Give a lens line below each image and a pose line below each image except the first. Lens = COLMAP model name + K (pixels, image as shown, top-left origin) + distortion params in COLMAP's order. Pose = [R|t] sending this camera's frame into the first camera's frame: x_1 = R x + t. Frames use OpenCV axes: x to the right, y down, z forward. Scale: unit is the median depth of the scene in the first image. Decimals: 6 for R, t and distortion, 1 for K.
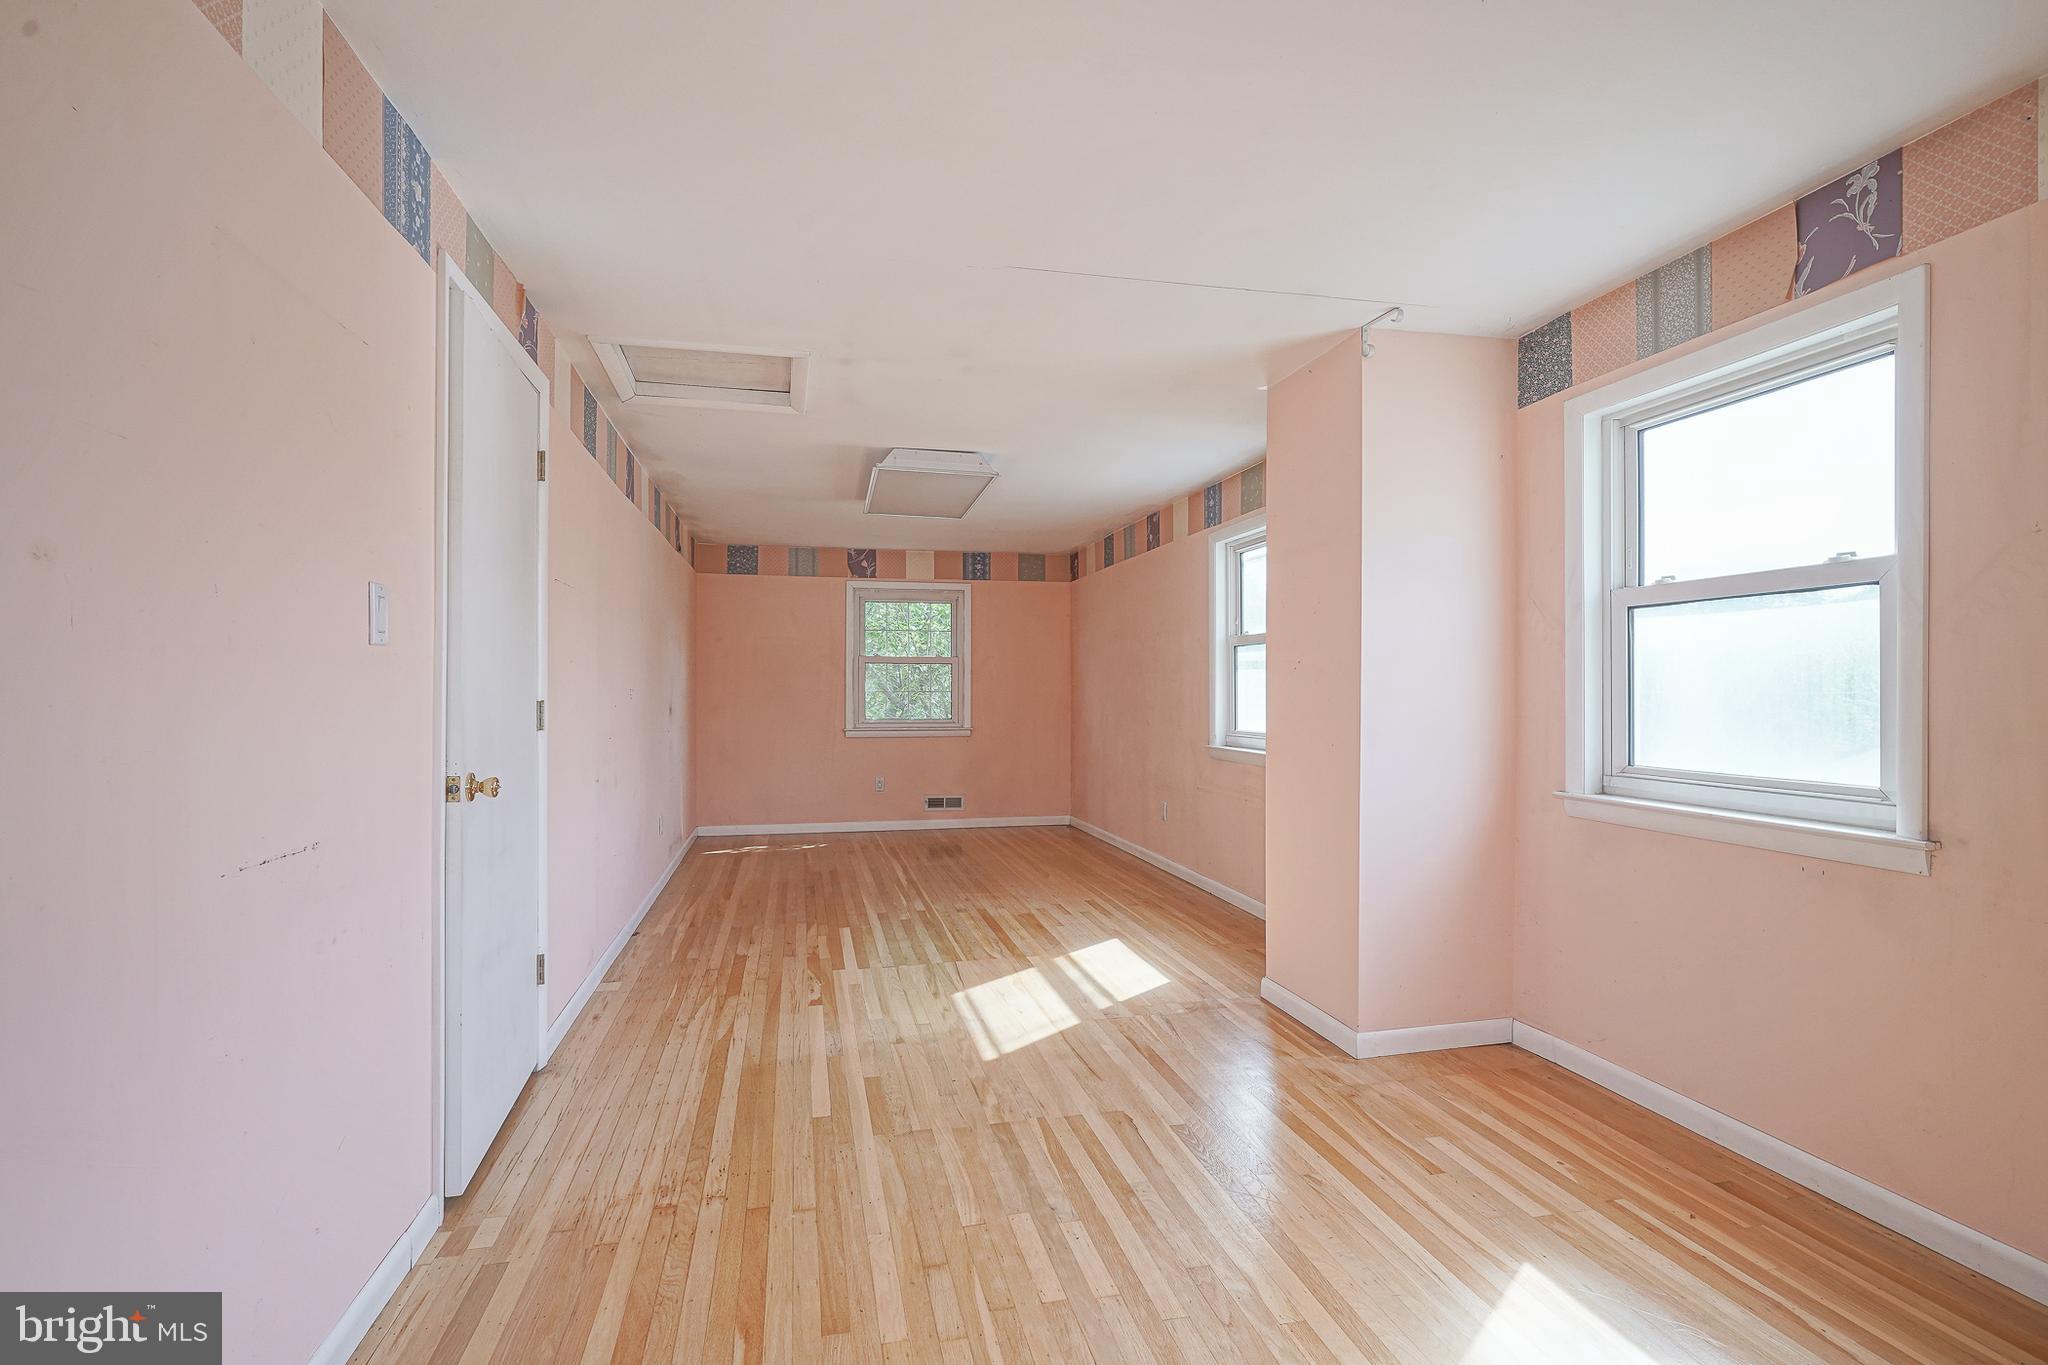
lens RADIAL K [[996.9, 0, 1023.7], [0, 996.9, 679.7], [0, 0, 1]] dist [-0.011547, 0.005788]
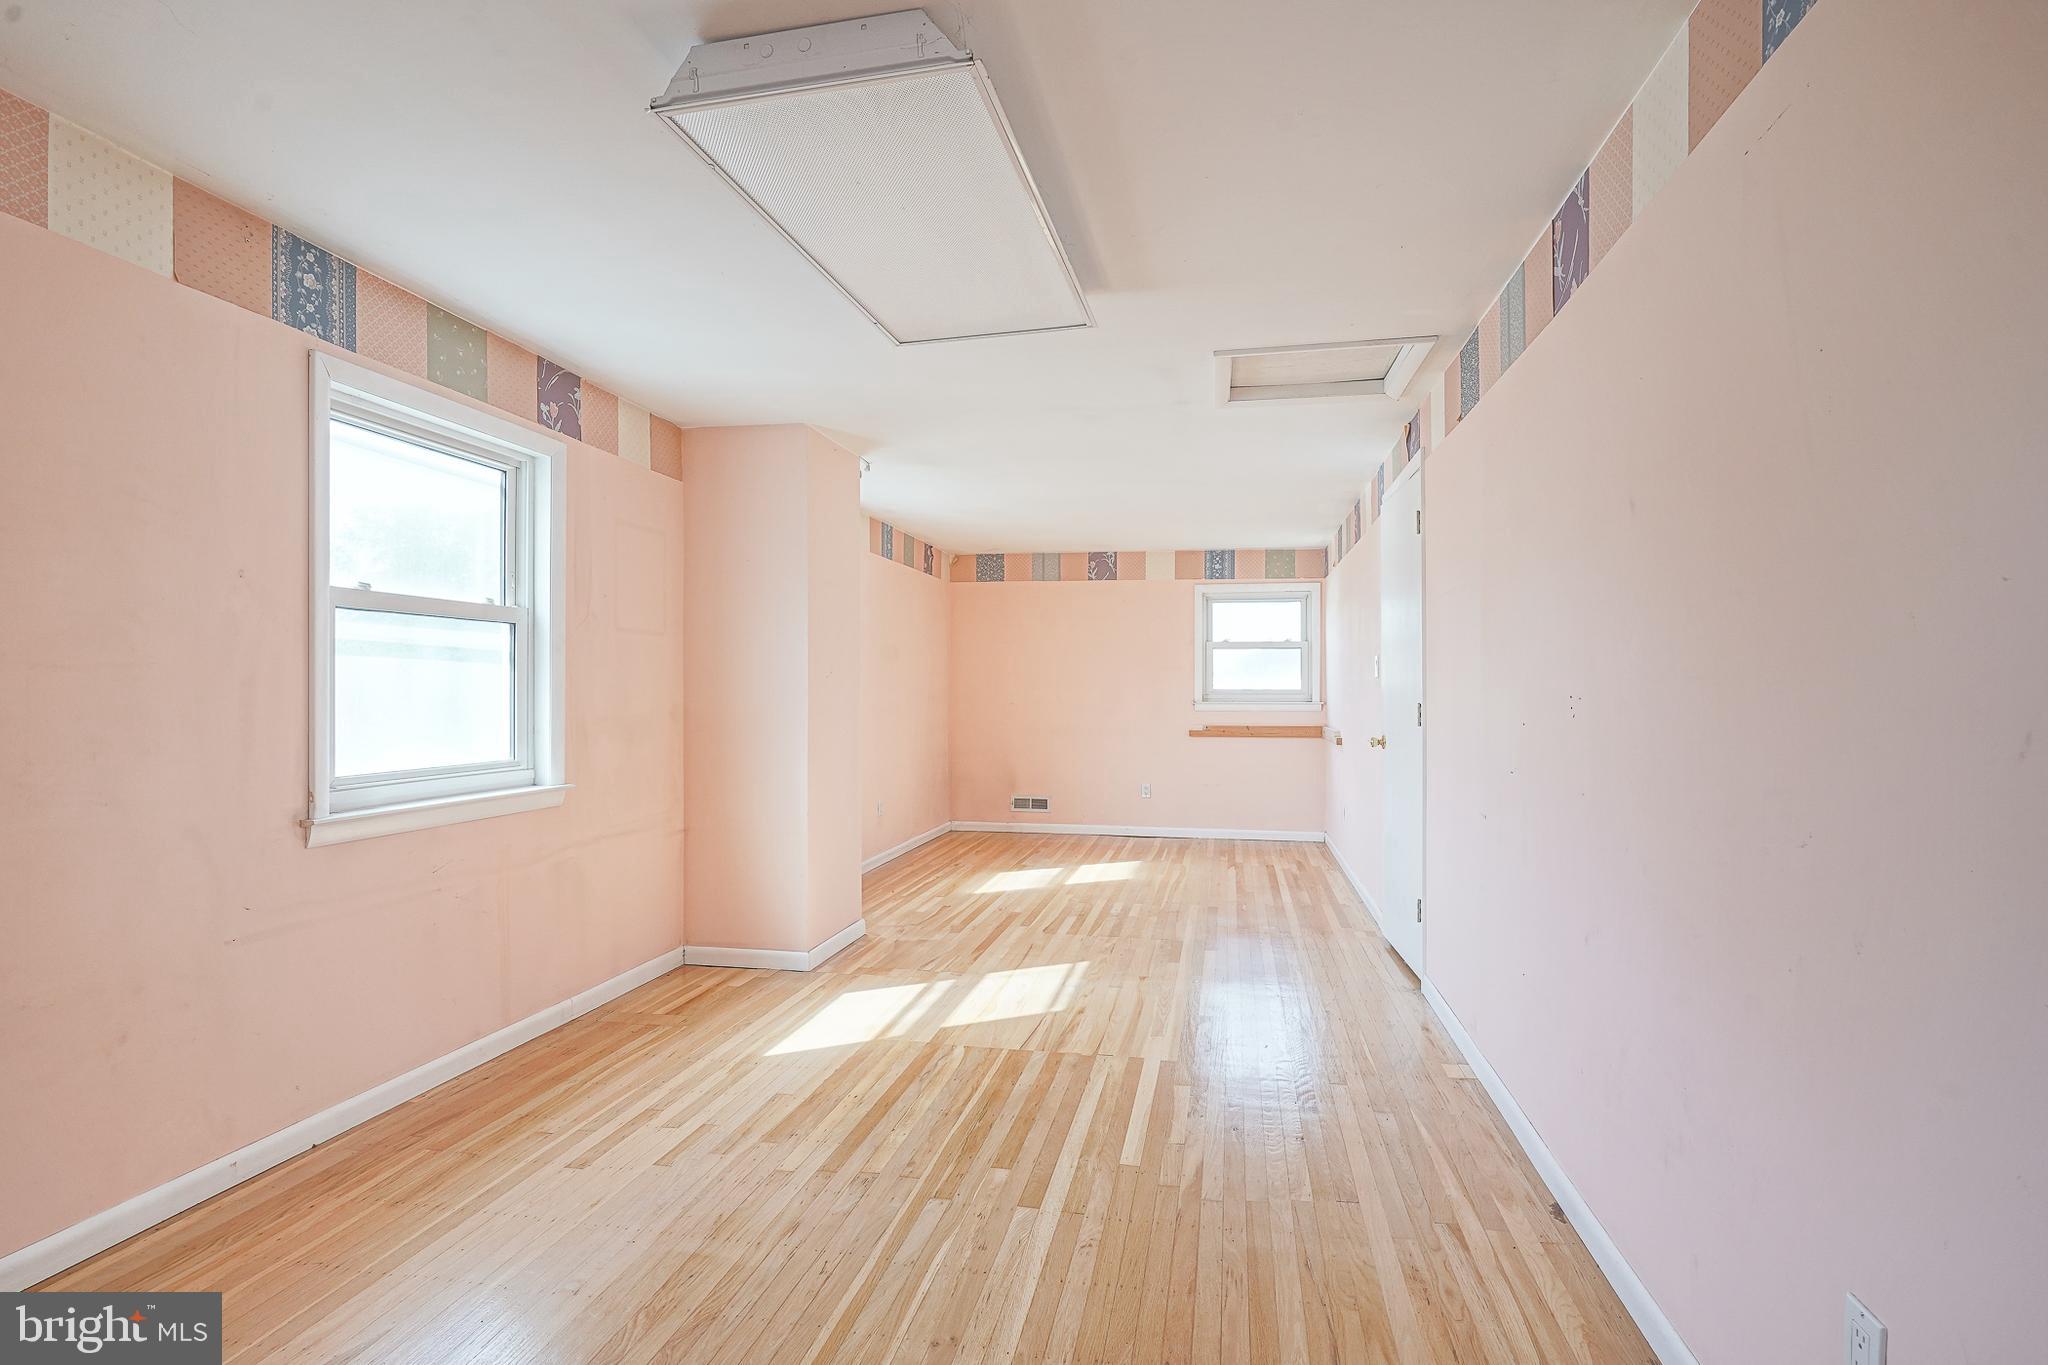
lens RADIAL K [[996.9, 0, 1014.4], [0, 996.9, 689.0], [0, 0, 1]] dist [-0.011547, 0.005788]
pose [[-0.906542, 0.000756, 0.422115, -0.434338], [-0.003611, 0.999948, -0.009546, 0.011840], [-0.422100, -0.010178, -0.906492, 1.889595]]
